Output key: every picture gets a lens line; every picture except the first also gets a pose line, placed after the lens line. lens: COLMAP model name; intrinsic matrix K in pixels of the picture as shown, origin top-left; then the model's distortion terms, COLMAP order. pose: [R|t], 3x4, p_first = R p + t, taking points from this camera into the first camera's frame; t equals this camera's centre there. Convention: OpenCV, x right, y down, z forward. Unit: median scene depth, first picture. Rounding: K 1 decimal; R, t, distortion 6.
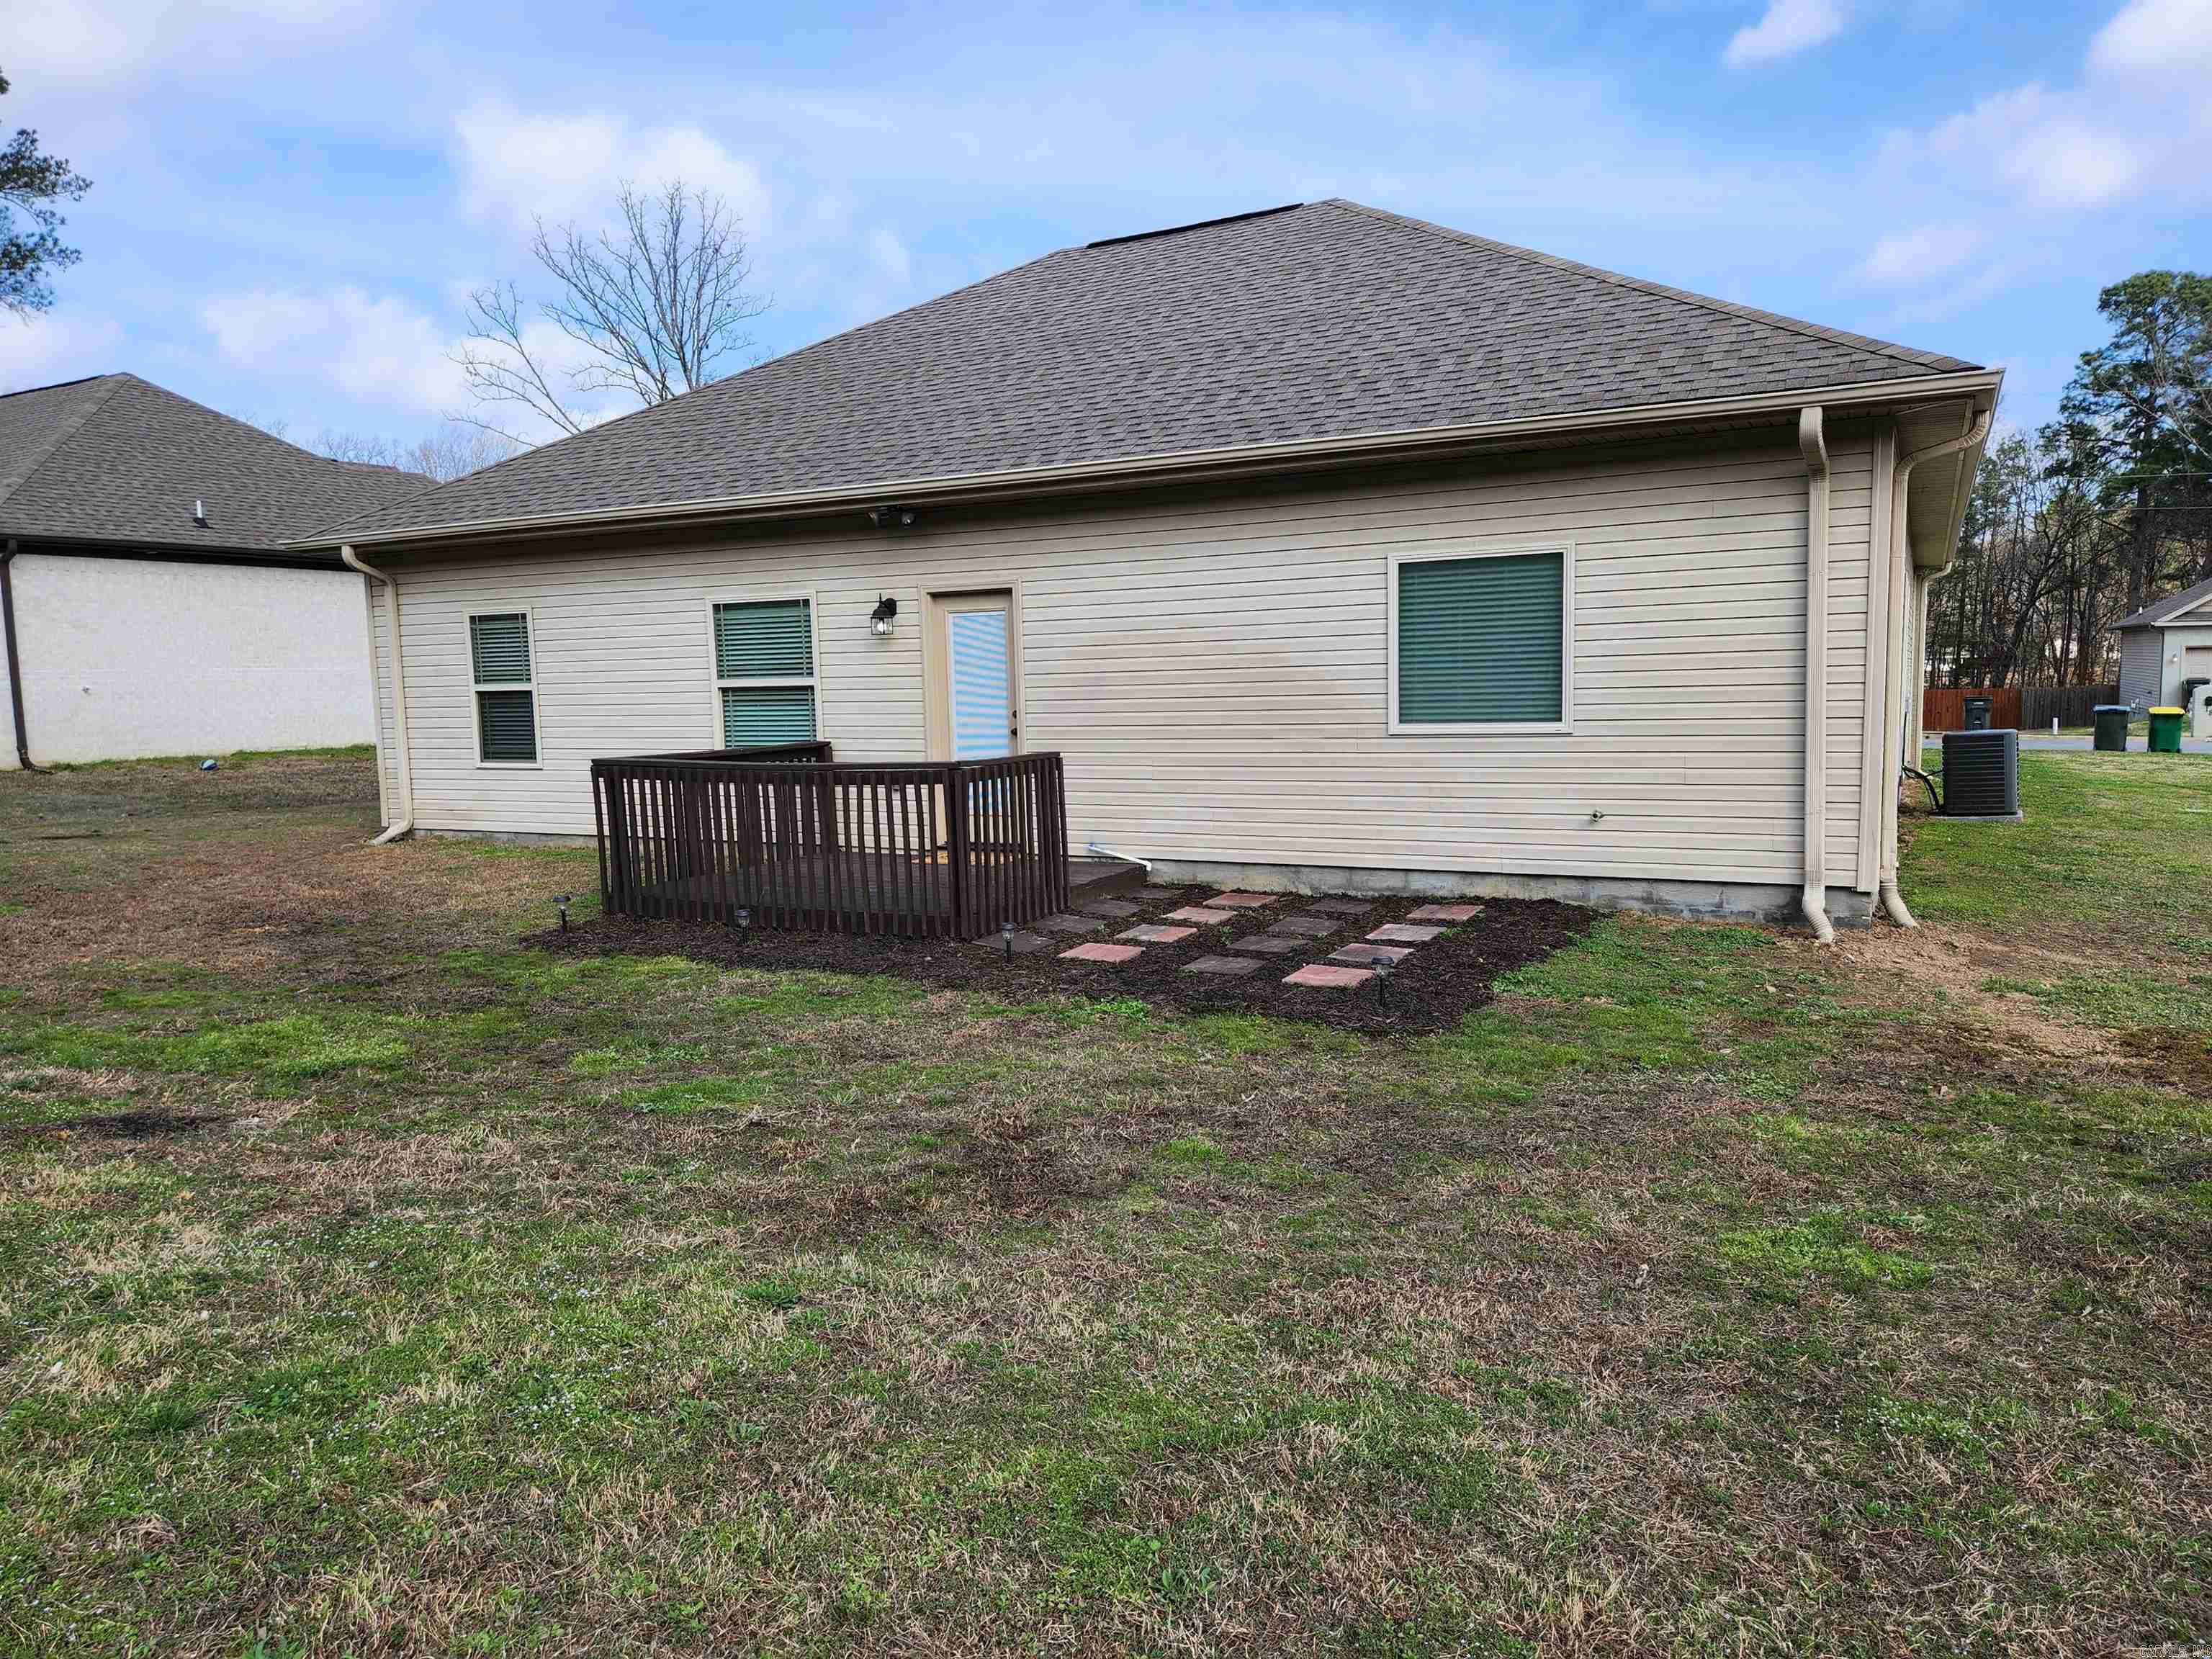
lens RADIAL K [[1493.9, 0, 1121.2], [0, 1493.9, 826.9], [0, 0, 1]] dist [0.067283, -0.080036]
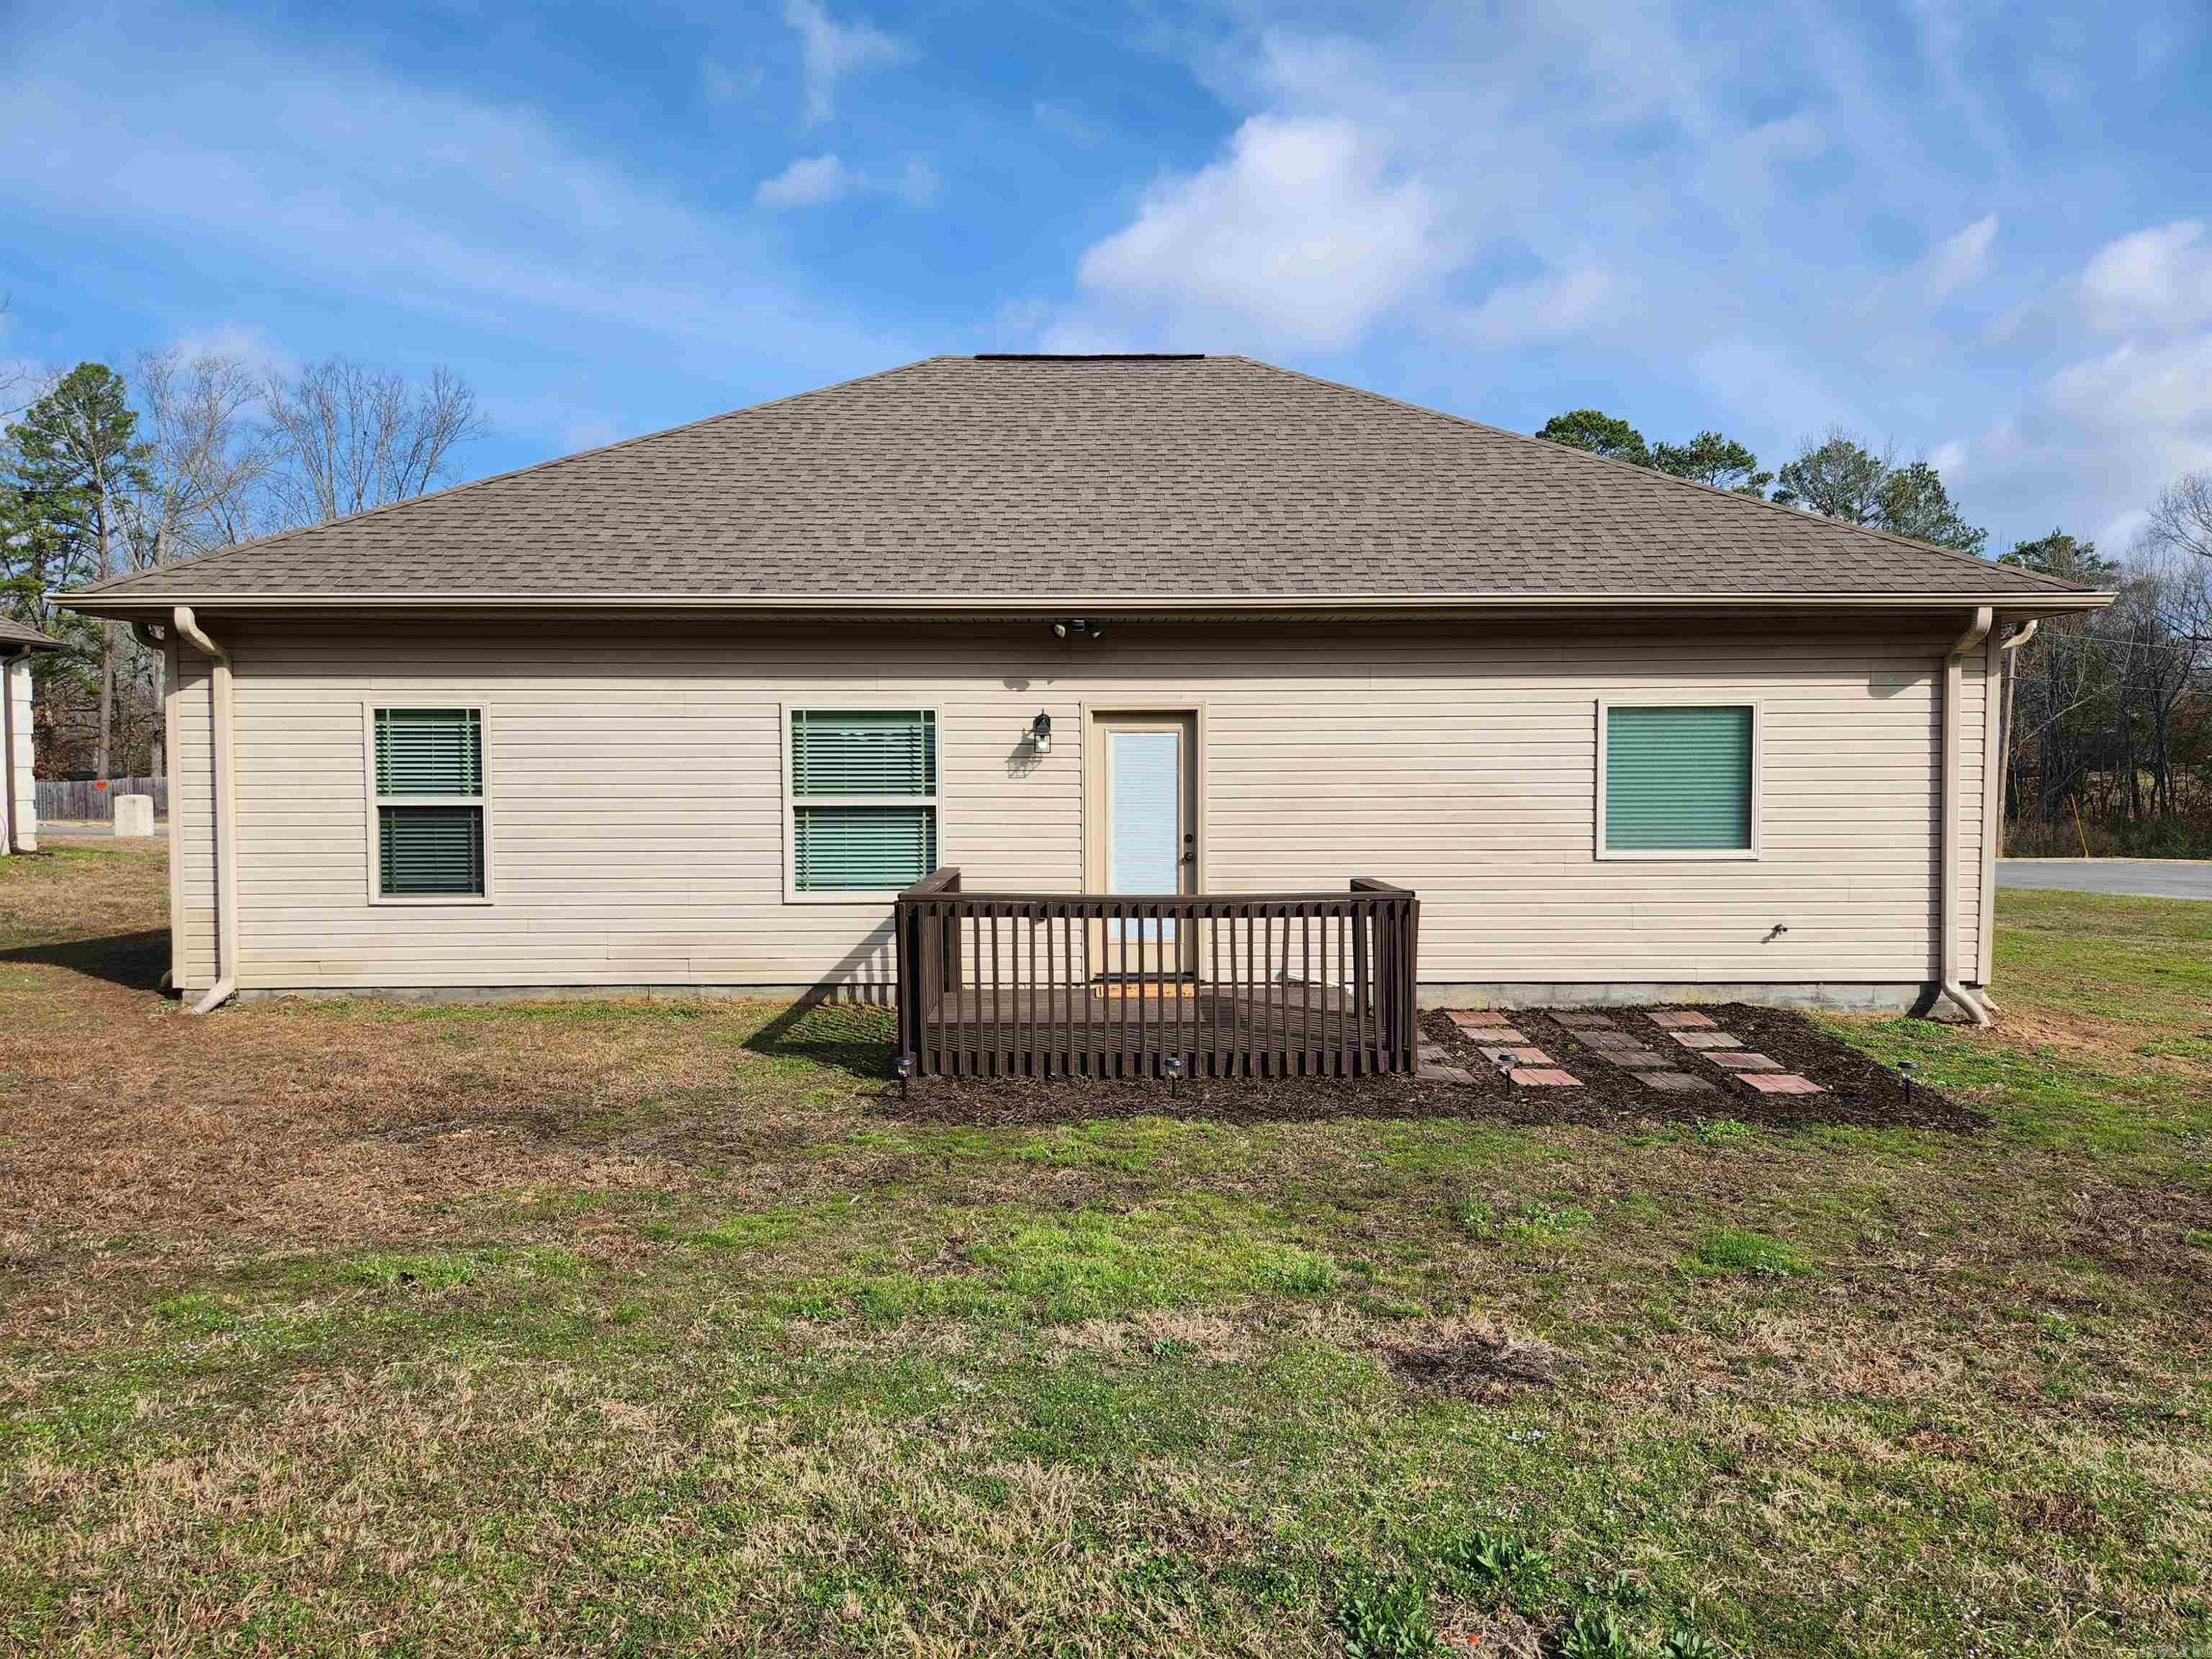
lens RADIAL K [[1493.9, 0, 1121.2], [0, 1493.9, 826.9], [0, 0, 1]] dist [0.067283, -0.080036]
pose [[0.876168, 0.005127, 0.481978, -0.563078], [0.030083, 0.997412, -0.065296, -0.020556], [-0.481066, 0.071710, 0.873747, 0.169238]]
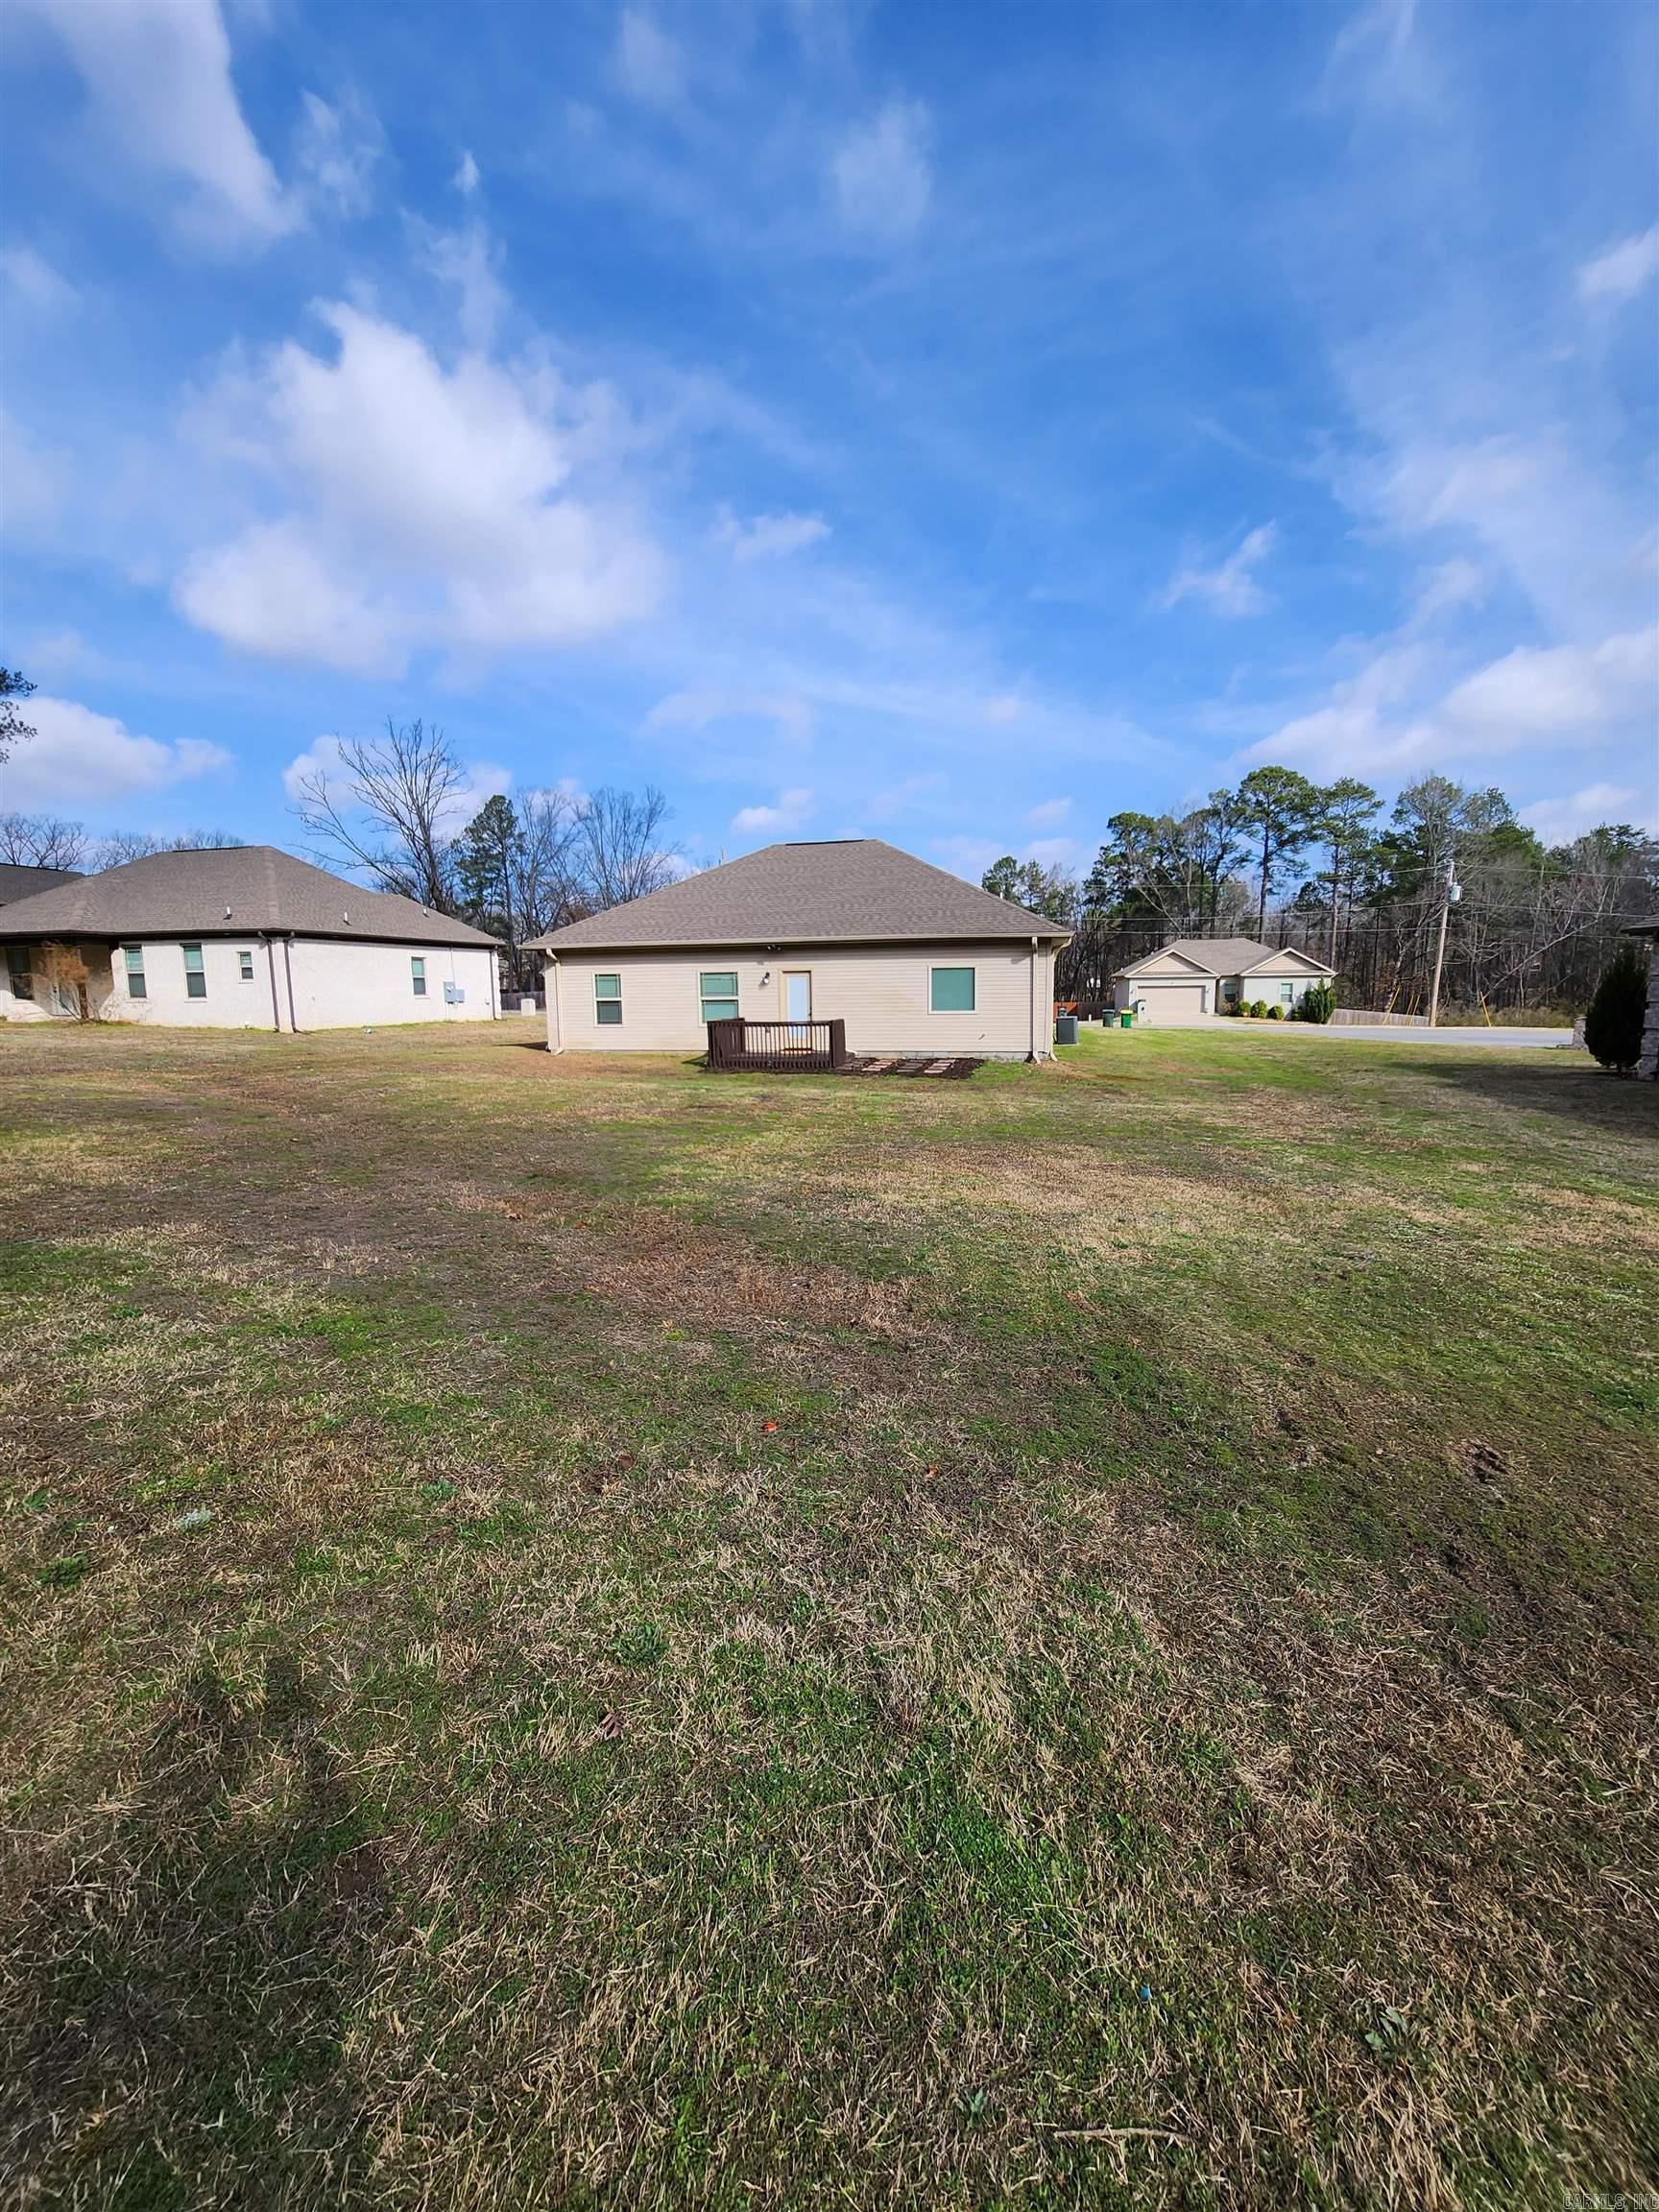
lens RADIAL K [[877.5, 0, 829.0], [0, 877.5, 1099.4], [0, 0, 1]] dist [-0.001160, 0.000643]
pose [[0.965799, -0.021172, 0.258426, -0.524799], [0.015499, 0.999593, 0.023970, 0.078430], [-0.258828, -0.019145, 0.965734, -0.868503]]
